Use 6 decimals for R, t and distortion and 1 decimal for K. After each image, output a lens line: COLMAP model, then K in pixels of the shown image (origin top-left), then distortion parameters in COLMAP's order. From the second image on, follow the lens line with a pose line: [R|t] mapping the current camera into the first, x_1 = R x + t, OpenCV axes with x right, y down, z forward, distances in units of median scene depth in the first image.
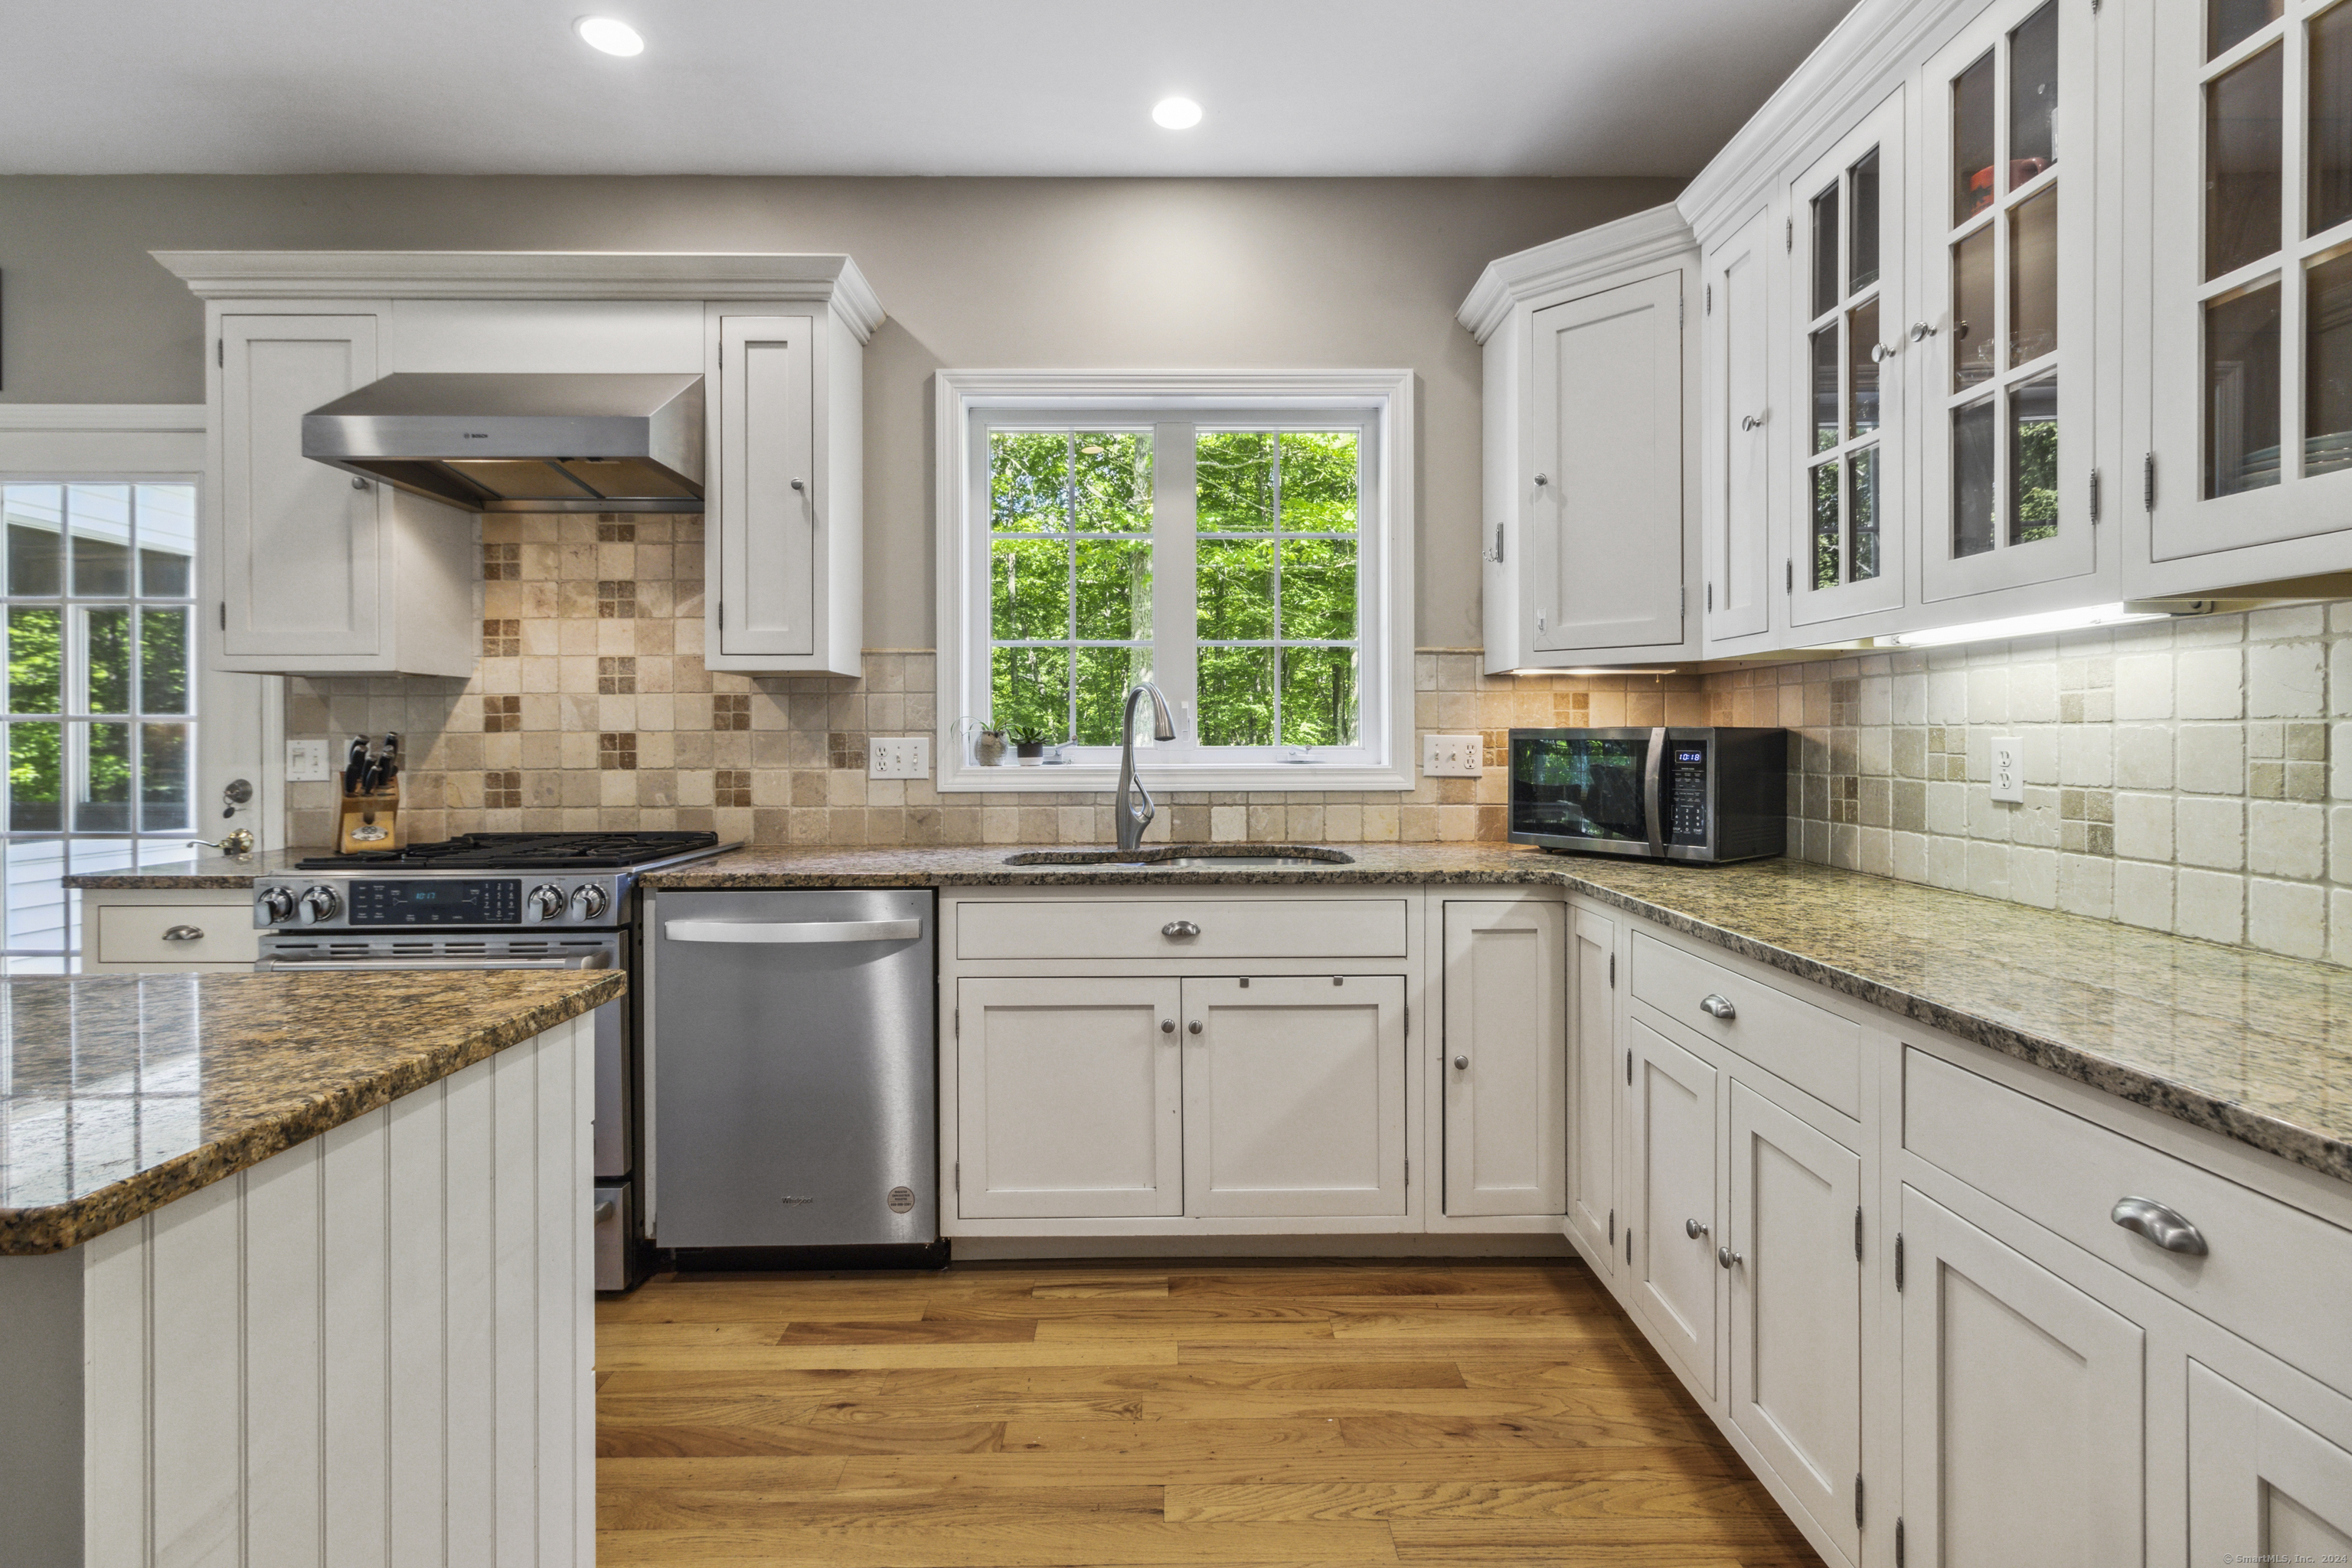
lens RADIAL K [[1093.4, 0, 1179.0], [0, 1093.4, 740.8], [0, 0, 1]] dist [0.006921, -0.000294]
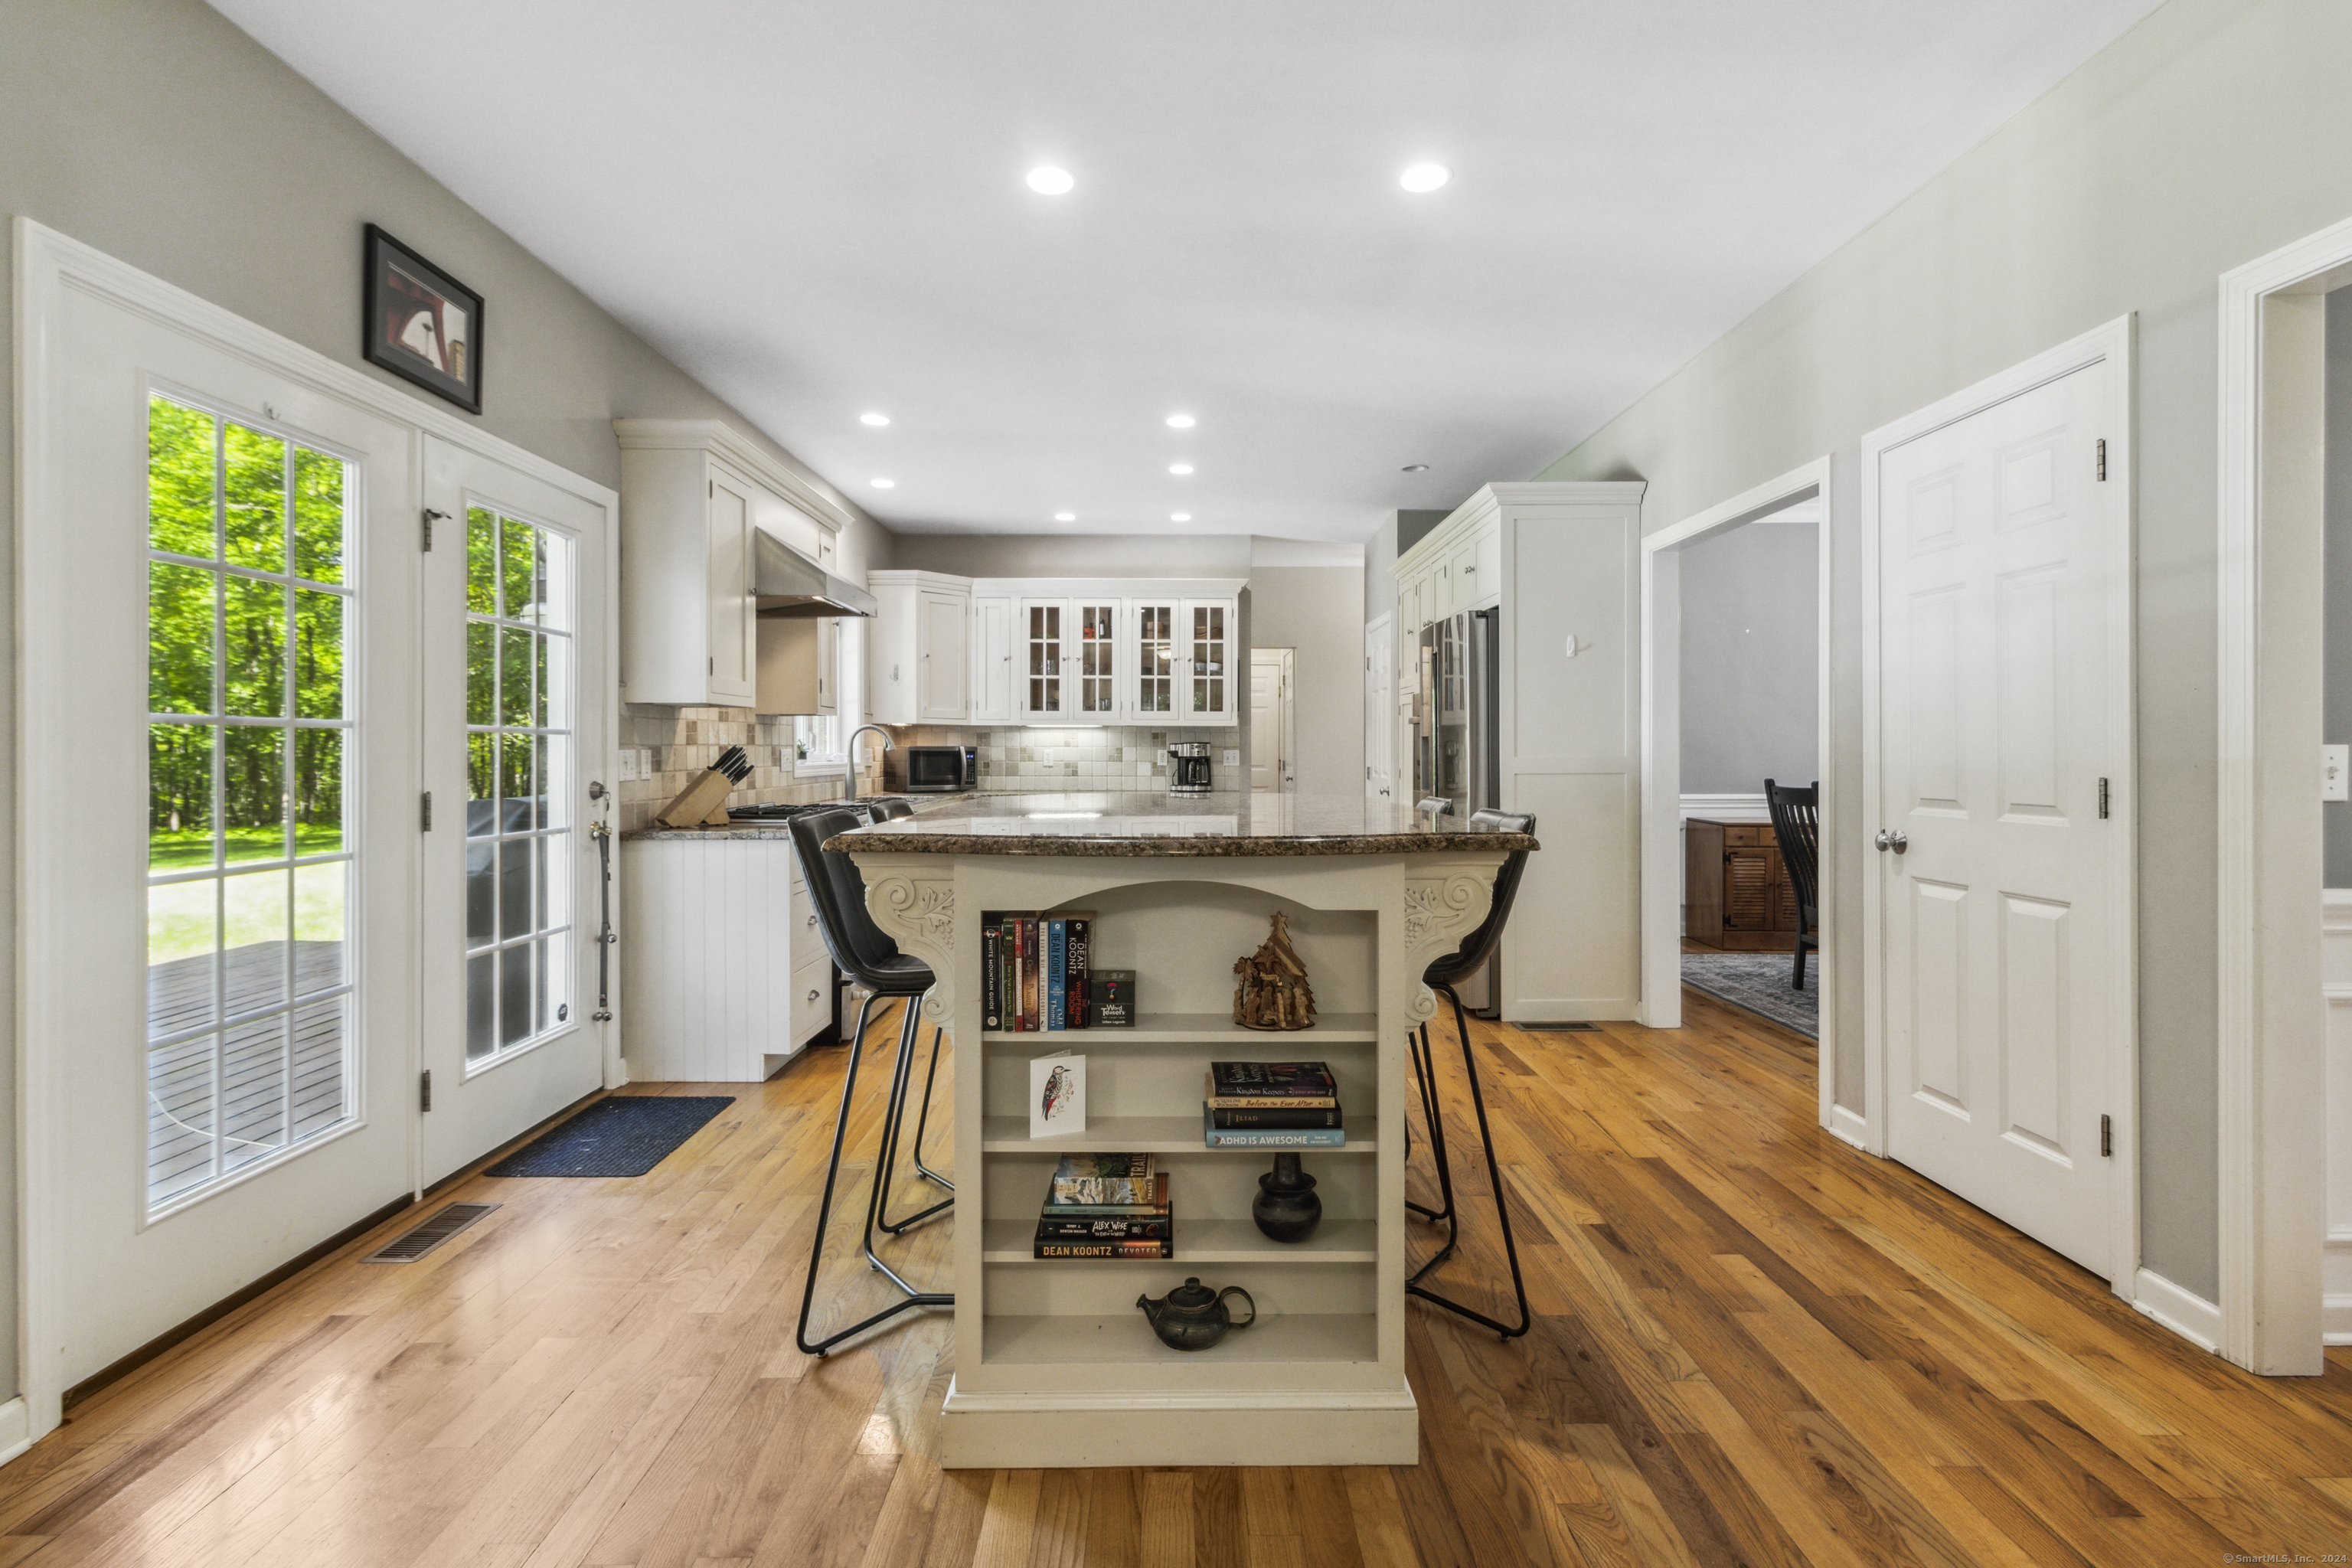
lens RADIAL K [[1093.4, 0, 1172.3], [0, 1093.4, 757.5], [0, 0, 1]] dist [0.006921, -0.000294]
pose [[0.005086, -0.004967, 0.999975, -2.279366], [0.002784, 0.999984, 0.004953, 0.003892], [-0.999983, 0.002759, 0.005100, 0.359480]]
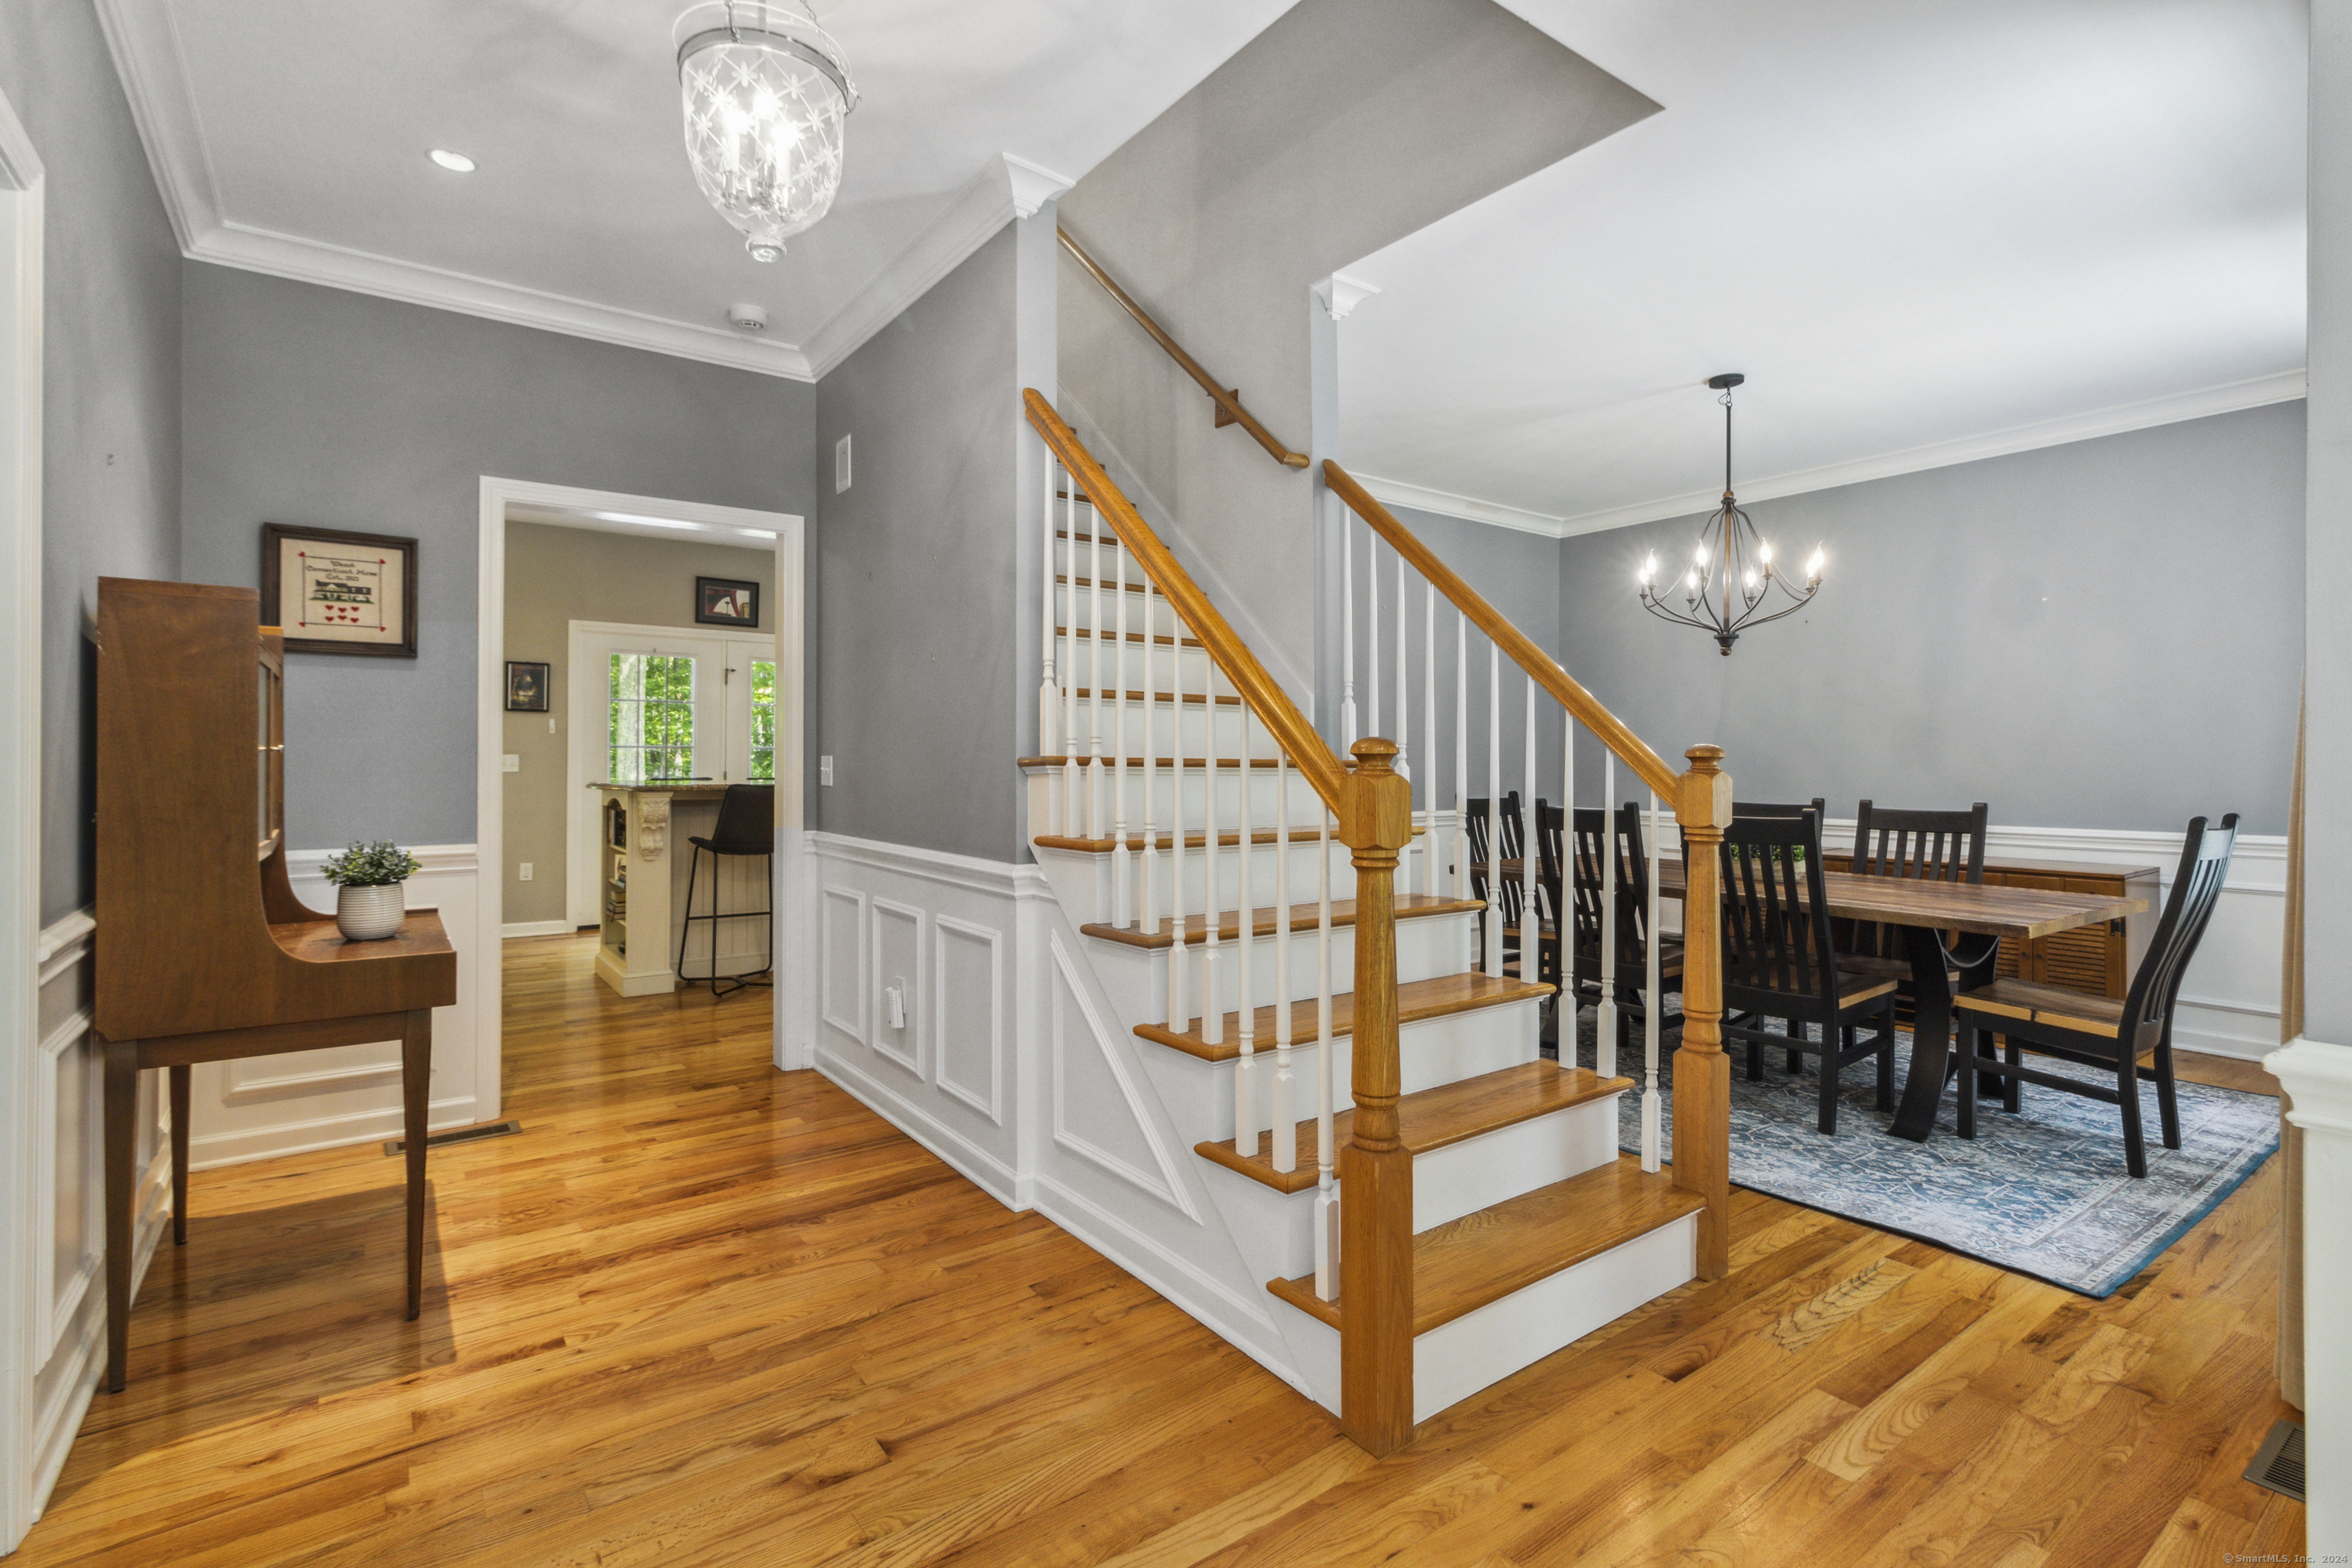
lens RADIAL K [[1093.4, 0, 1143.5], [0, 1093.4, 750.6], [0, 0, 1]] dist [0.006921, -0.000294]
pose [[0.816982, 0.007619, 0.576613, -2.010560], [-0.006125, 0.999971, -0.004534, -0.001330], [-0.576630, 0.000173, 0.817005, -1.966294]]
